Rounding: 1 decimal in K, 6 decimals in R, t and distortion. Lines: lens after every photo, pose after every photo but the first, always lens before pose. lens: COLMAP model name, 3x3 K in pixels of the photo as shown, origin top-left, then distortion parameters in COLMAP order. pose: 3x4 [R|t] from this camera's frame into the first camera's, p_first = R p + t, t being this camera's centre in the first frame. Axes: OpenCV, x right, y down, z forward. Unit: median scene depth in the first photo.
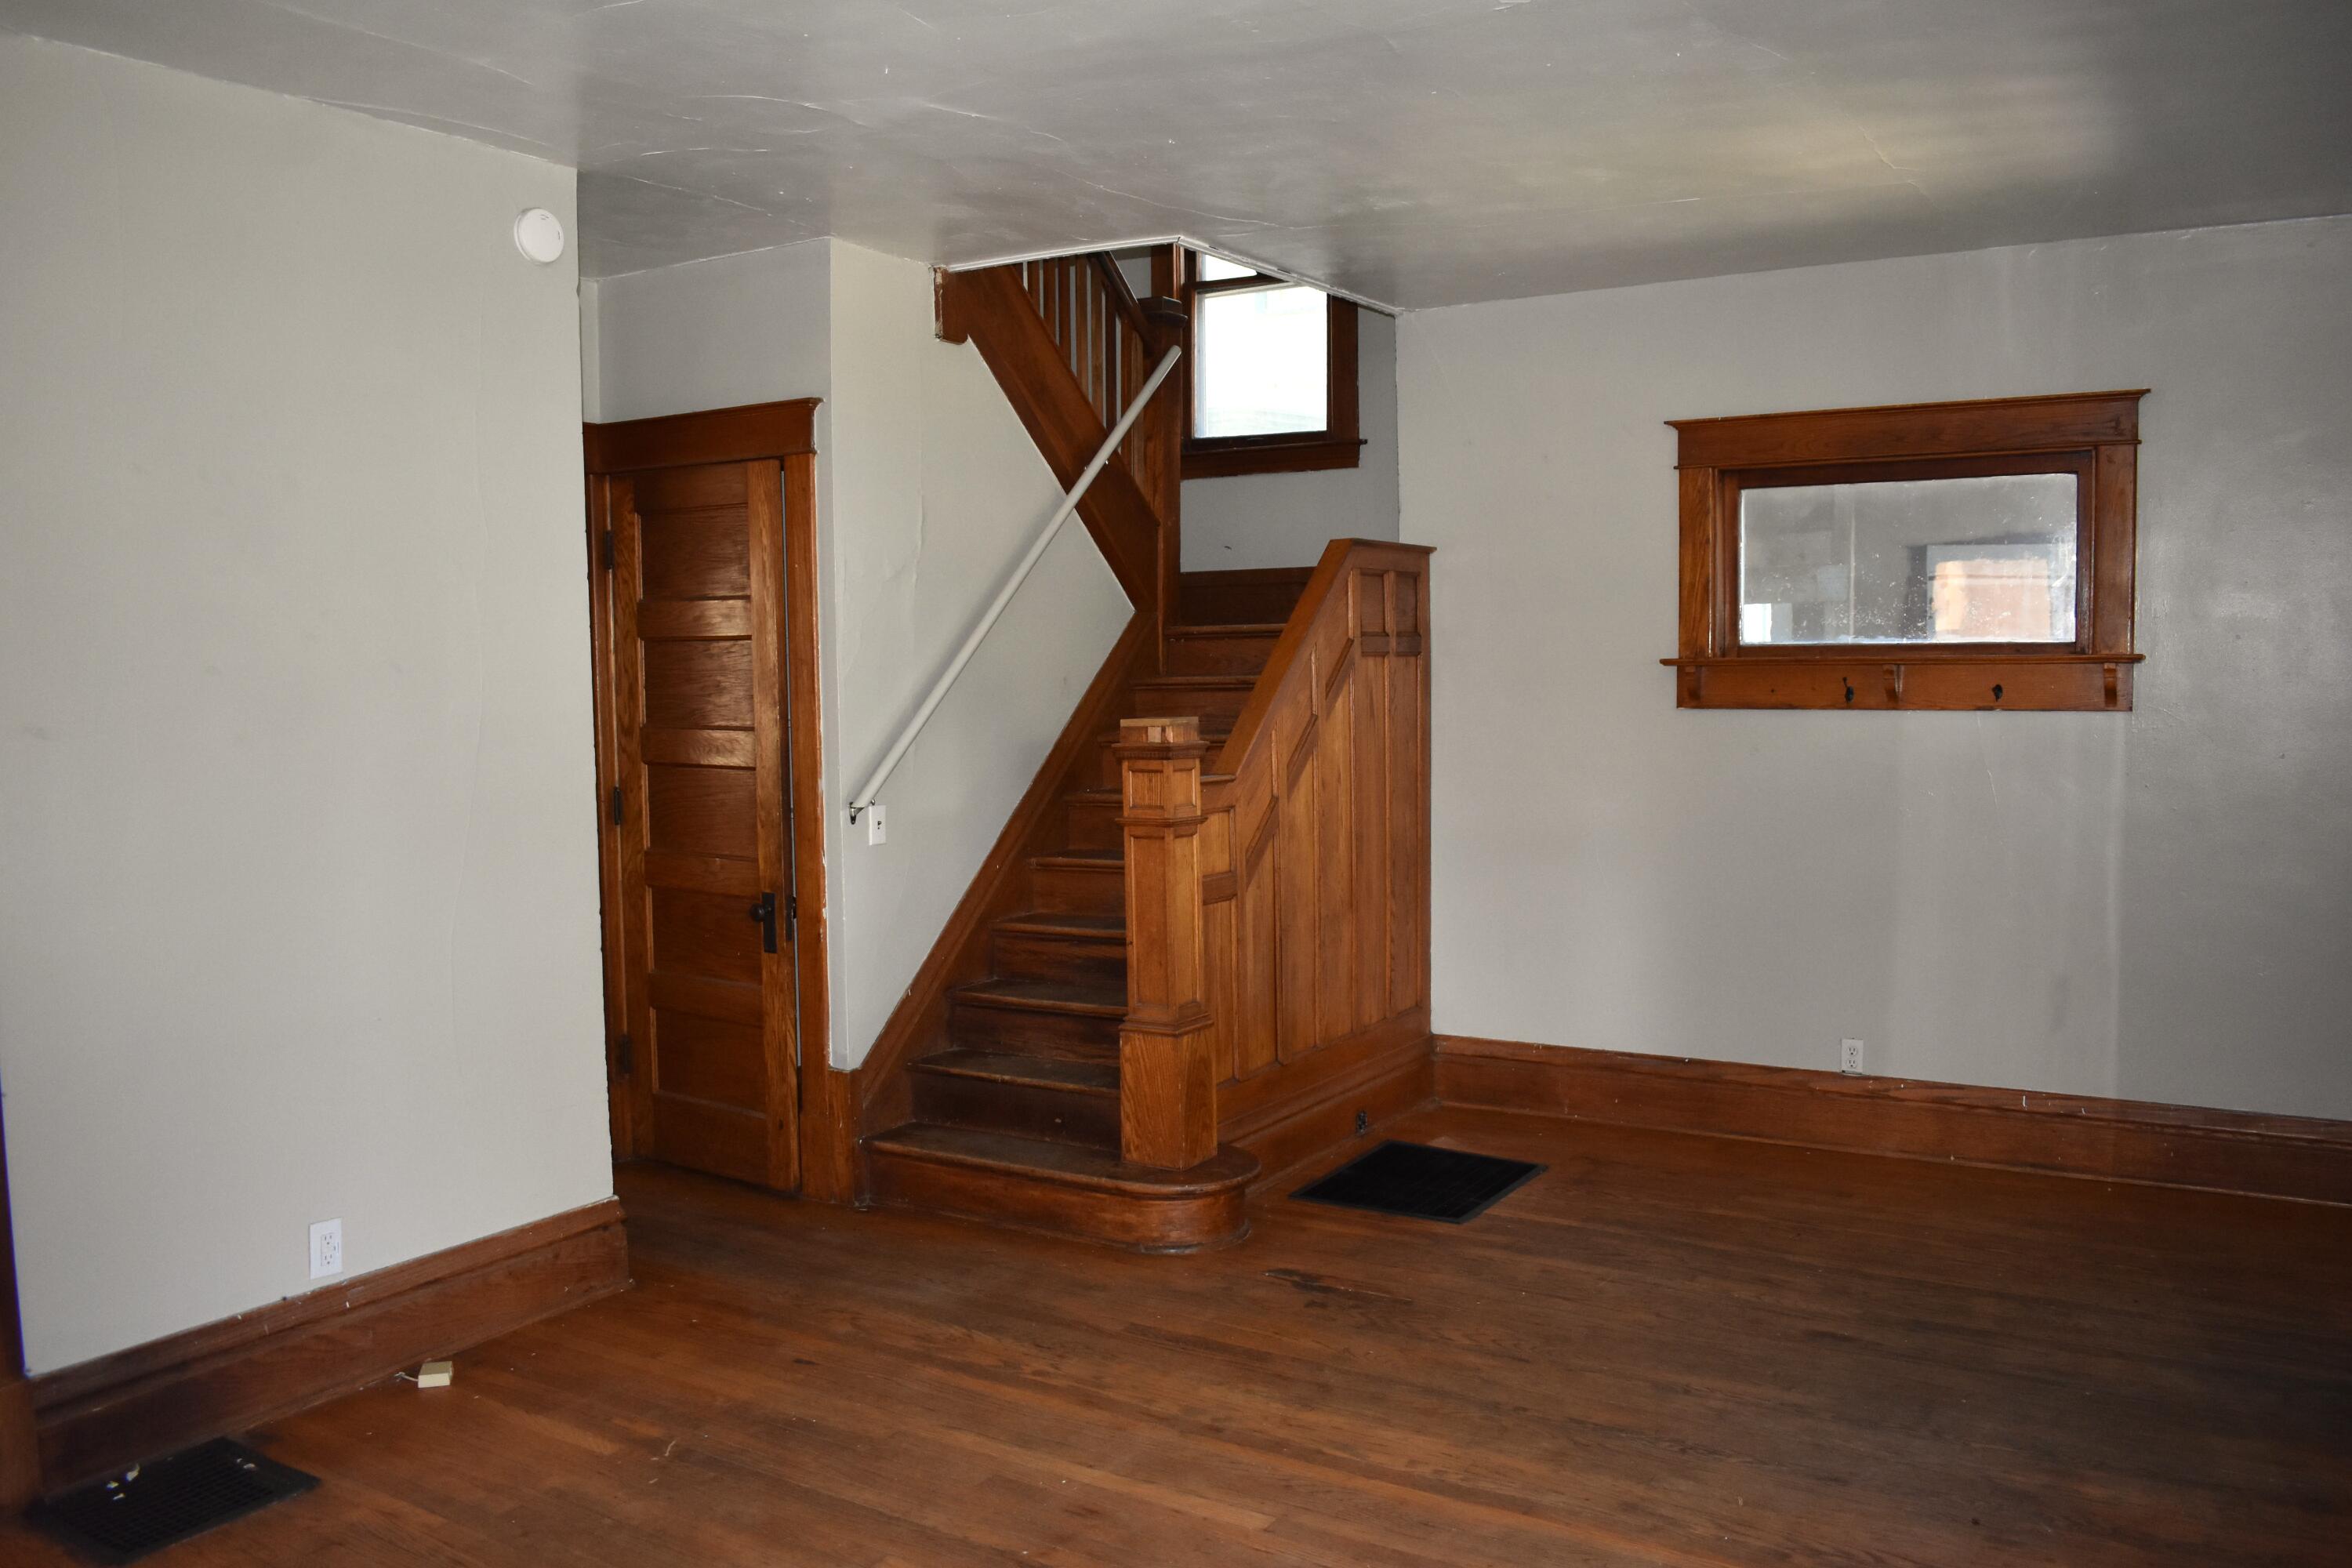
lens RADIAL K [[1838.6, 0, 1176.0], [0, 1838.6, 784.0], [0, 0, 1]] dist [-0.102508, 0.021467]
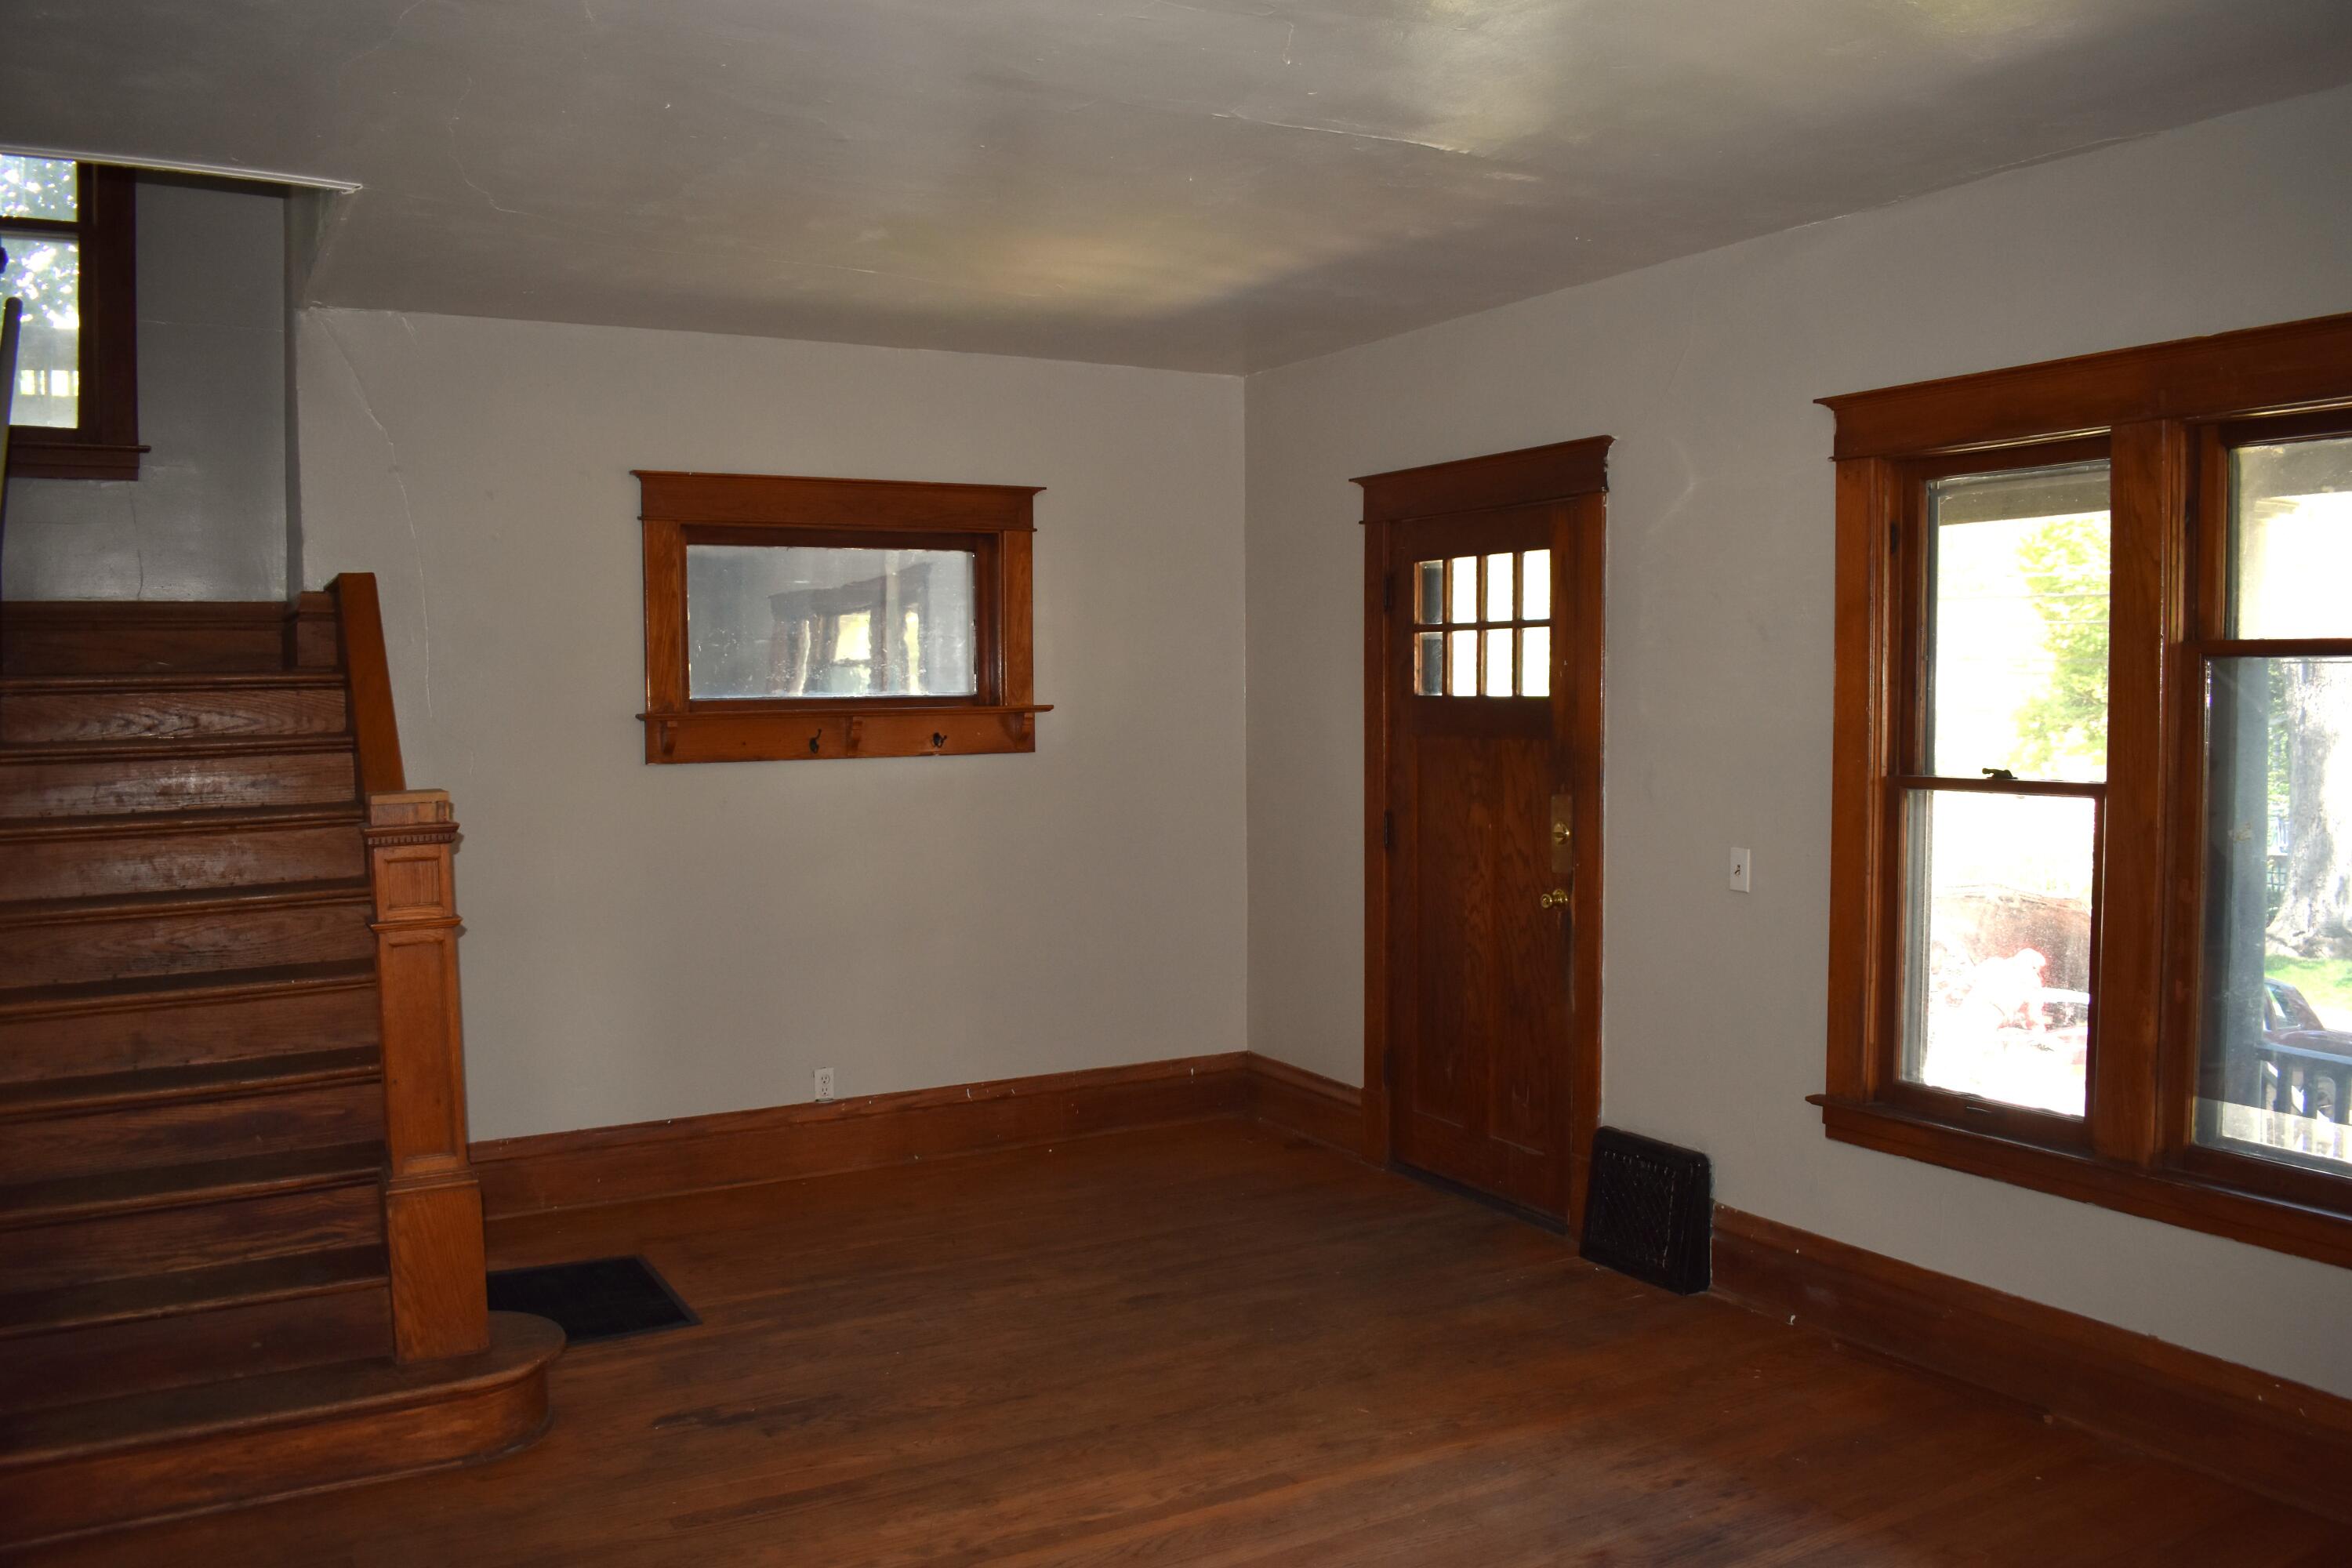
lens RADIAL K [[1838.6, 0, 1176.0], [0, 1838.6, 784.0], [0, 0, 1]] dist [-0.102508, 0.021467]
pose [[0.479367, -0.038646, 0.876763, -0.511404], [0.065574, 0.997815, 0.008130, -0.023260], [-0.875161, 0.053595, 0.480854, 0.324784]]
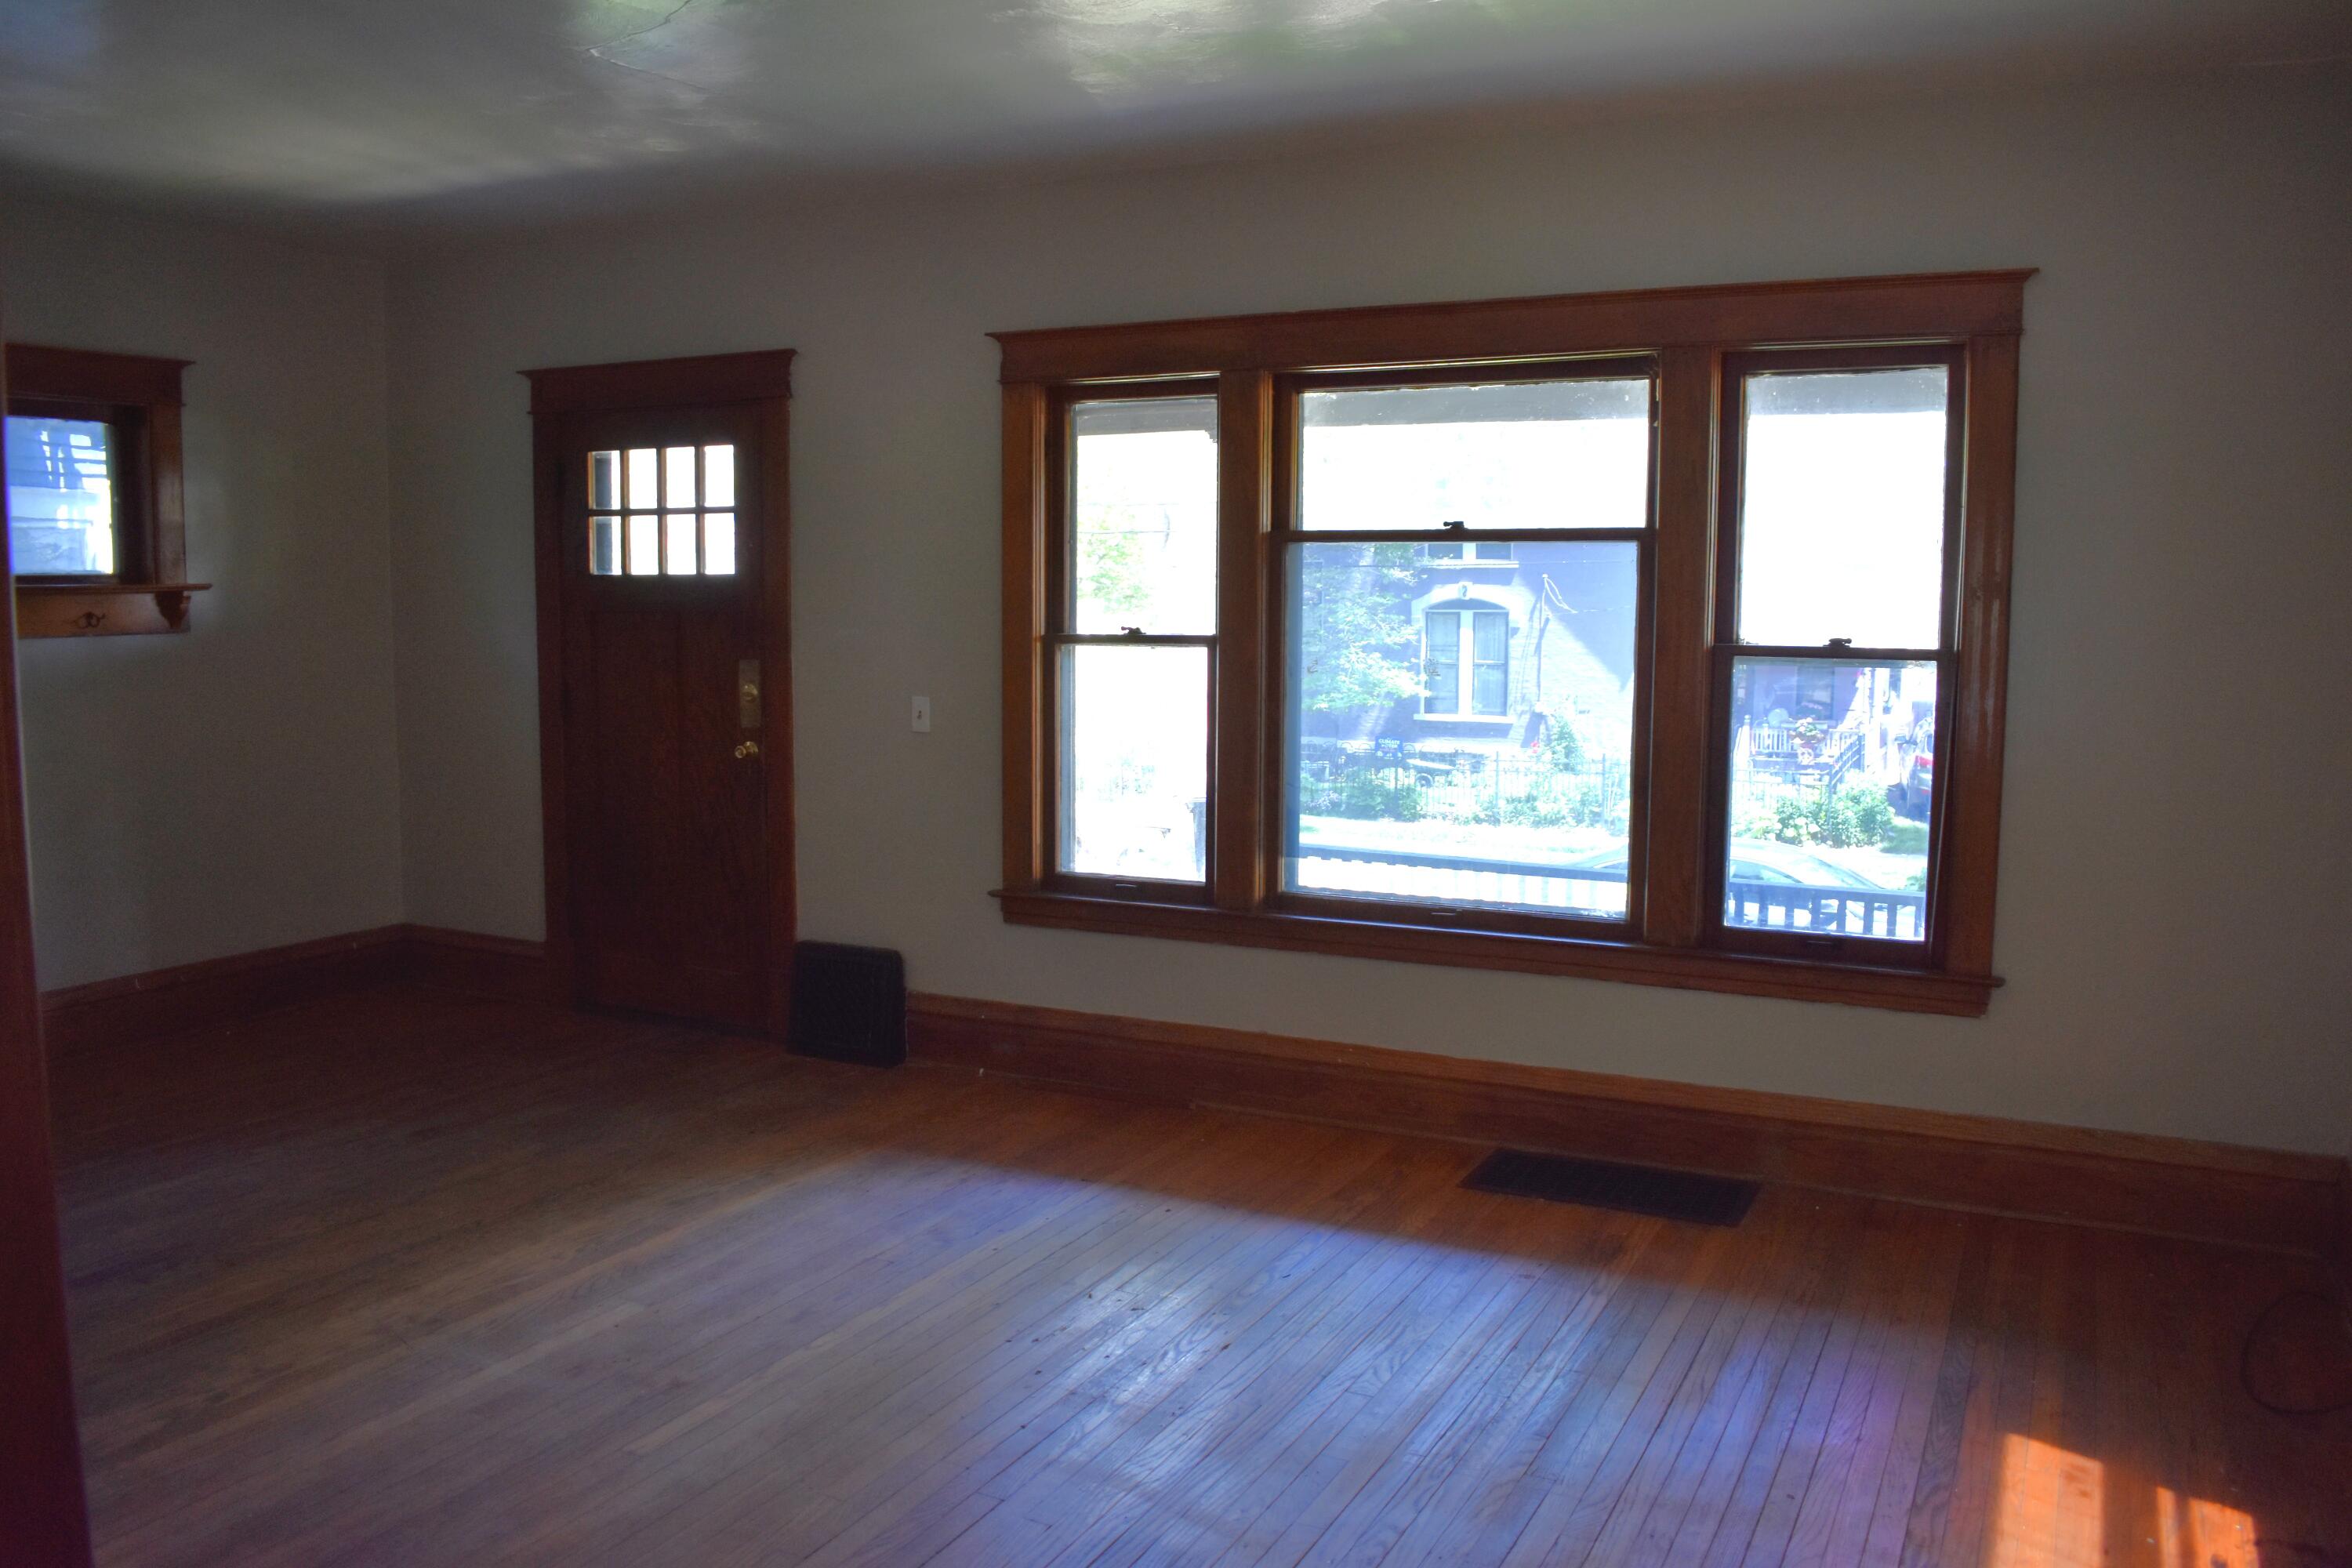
lens RADIAL K [[1838.6, 0, 1176.0], [0, 1838.6, 784.0], [0, 0, 1]] dist [-0.102508, 0.021467]
pose [[-0.082551, -0.096592, 0.991895, -0.712573], [0.070208, 0.992255, 0.102471, -0.016534], [-0.994111, 0.078097, -0.075130, 0.452294]]
